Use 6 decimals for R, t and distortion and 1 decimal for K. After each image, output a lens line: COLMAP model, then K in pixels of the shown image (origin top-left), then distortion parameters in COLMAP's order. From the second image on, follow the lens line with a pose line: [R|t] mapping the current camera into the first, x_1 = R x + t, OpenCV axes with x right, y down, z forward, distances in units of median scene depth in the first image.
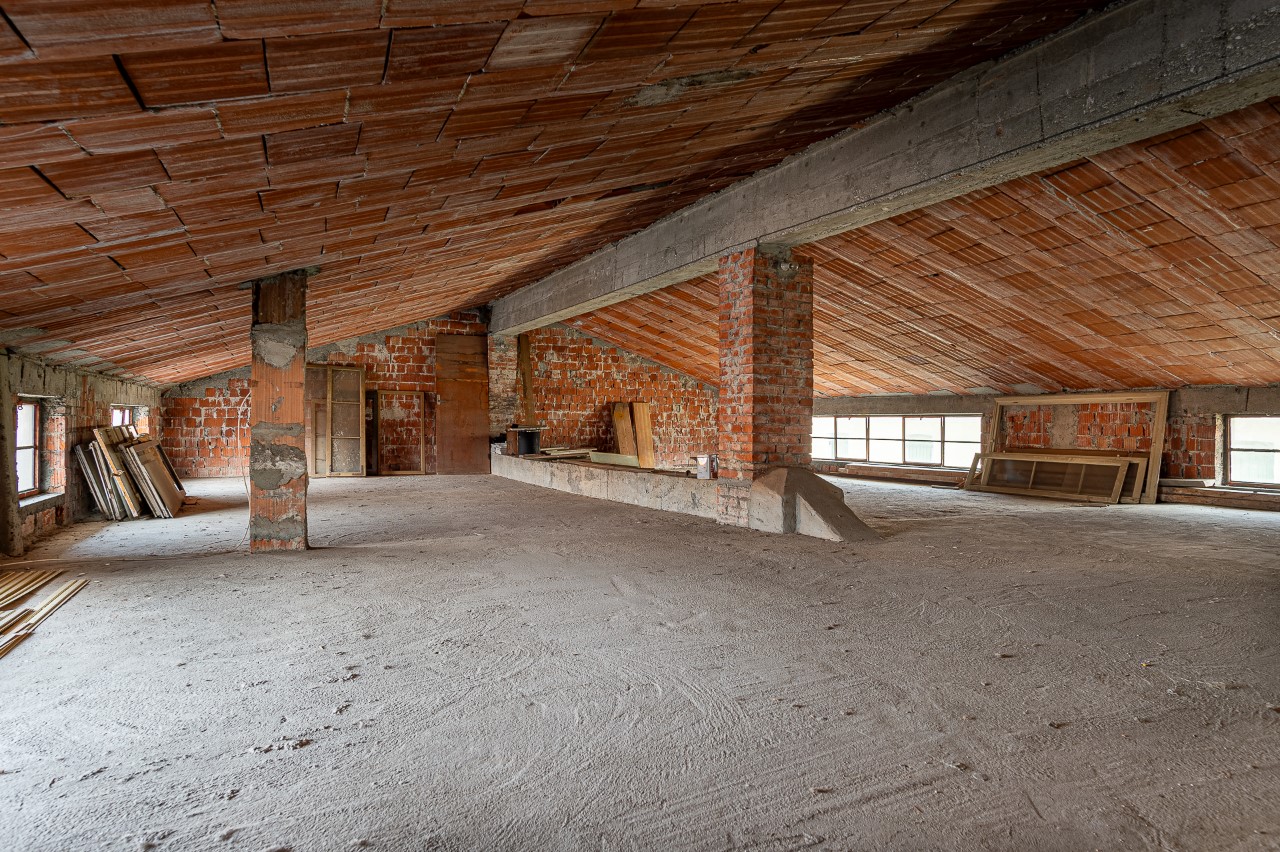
lens RADIAL K [[762.2, 0, 652.4], [0, 762.2, 423.5], [0, 0, 1]] dist [0.013353, -0.007359]
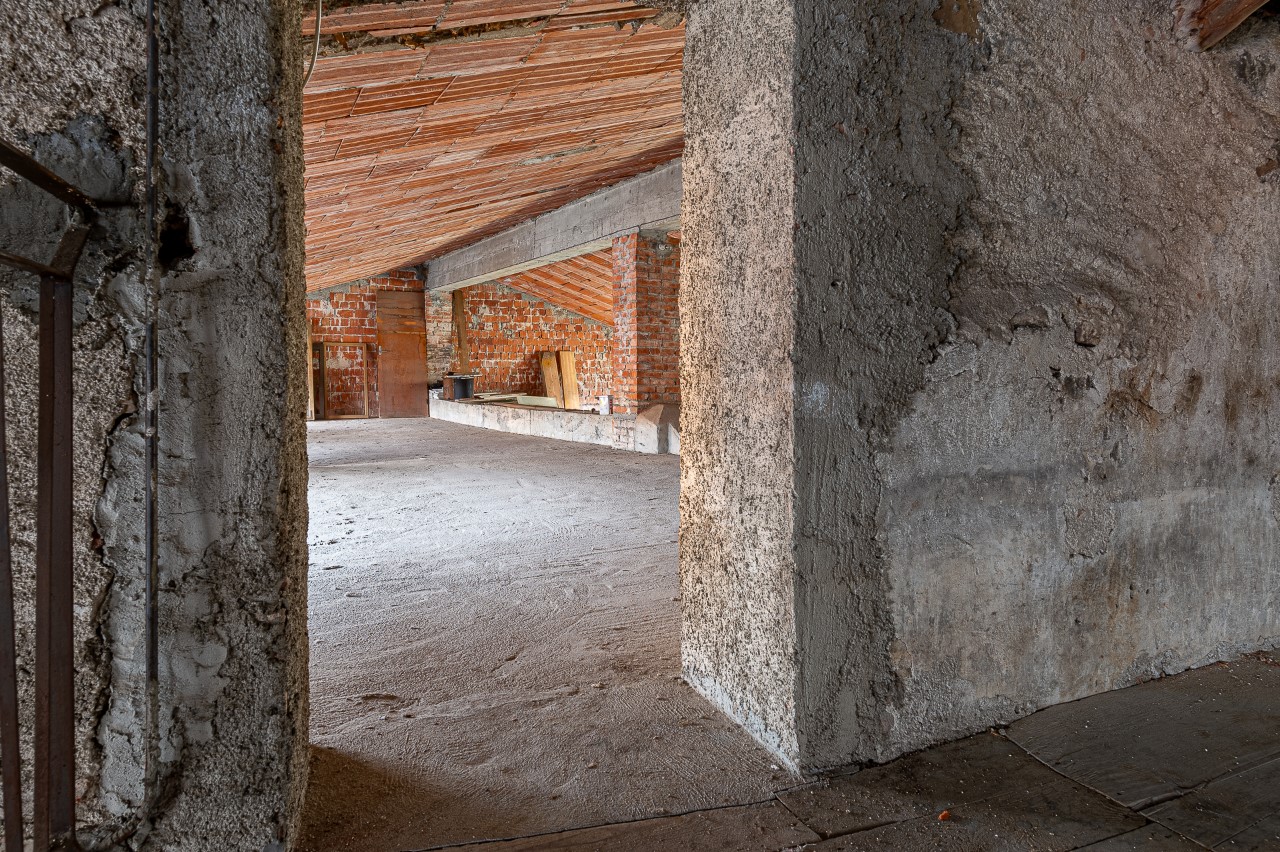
lens RADIAL K [[762.2, 0, 647.6], [0, 762.2, 376.7], [0, 0, 1]] dist [0.013353, -0.007359]
pose [[0.997365, -0.010005, 0.071853, 0.061976], [0.009334, 0.999910, 0.009668, -0.000904], [-0.071943, -0.008972, 0.997368, -0.307874]]
